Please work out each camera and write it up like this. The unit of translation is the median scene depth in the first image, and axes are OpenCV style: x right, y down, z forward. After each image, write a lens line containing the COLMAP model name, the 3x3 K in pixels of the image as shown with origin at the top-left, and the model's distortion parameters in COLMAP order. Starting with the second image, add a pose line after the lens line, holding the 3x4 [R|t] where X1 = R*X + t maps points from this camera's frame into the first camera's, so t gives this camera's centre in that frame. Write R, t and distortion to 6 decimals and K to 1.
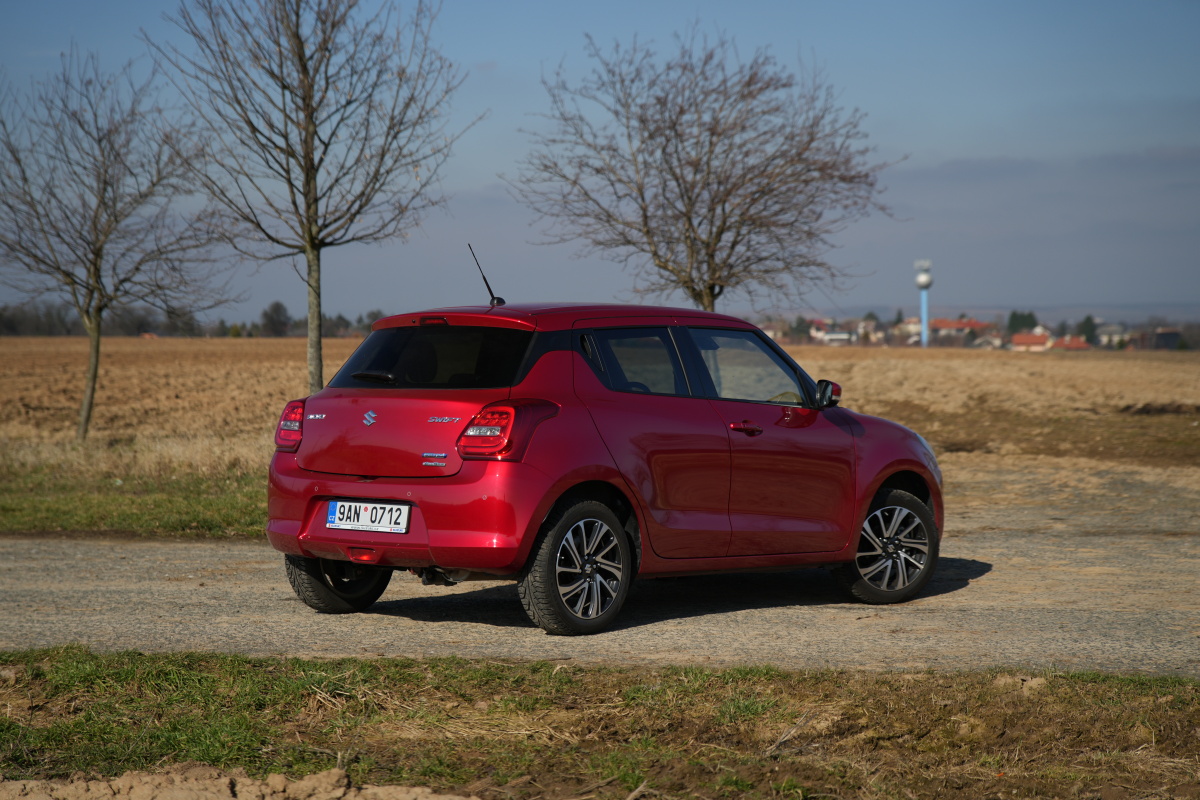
lens RADIAL K [[2287.5, 0, 602.9], [0, 2287.5, 399.2], [0, 0, 1]] dist [-0.005404, 0.000000]
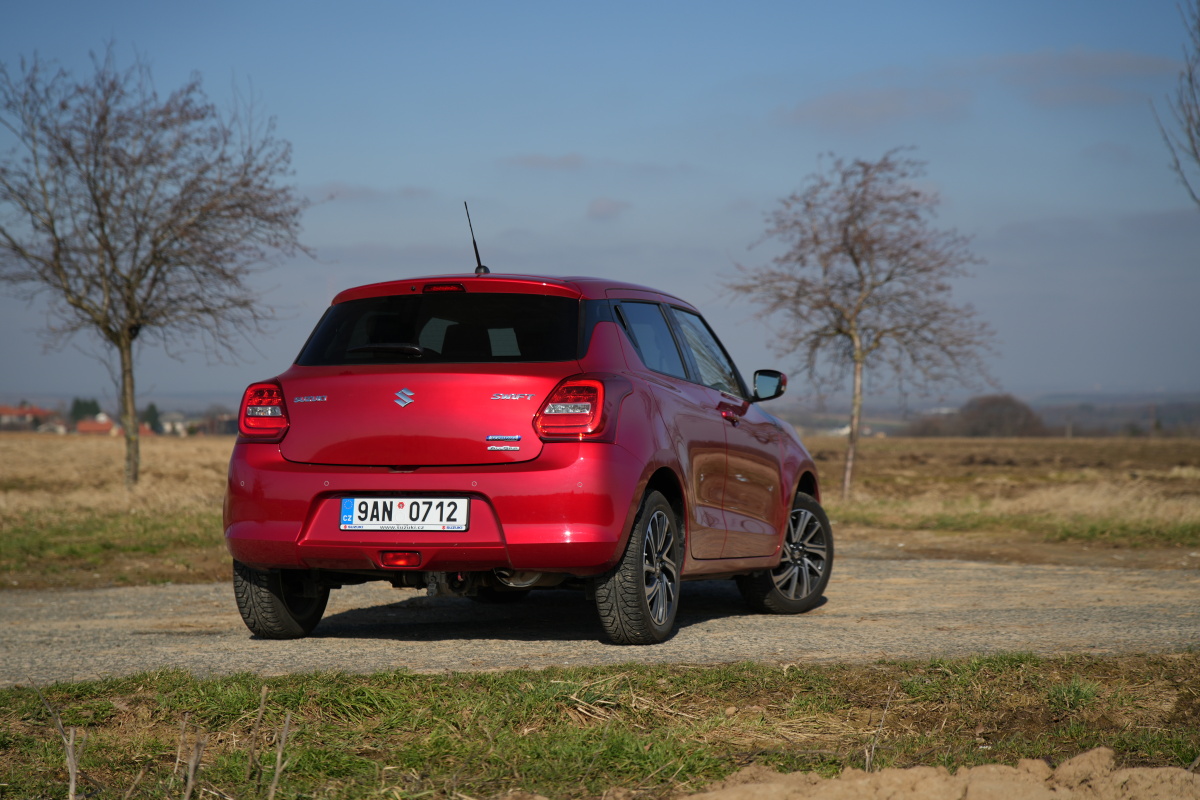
lens RADIAL K [[2287.5, 0, 598.2], [0, 2287.5, 399.4], [0, 0, 1]] dist [-0.005404, 0.000000]
pose [[0.921465, 0.004160, 0.388440, -0.354392], [0.010470, 0.999313, -0.035540, 0.038748], [-0.388321, 0.036816, 0.920788, 0.189290]]
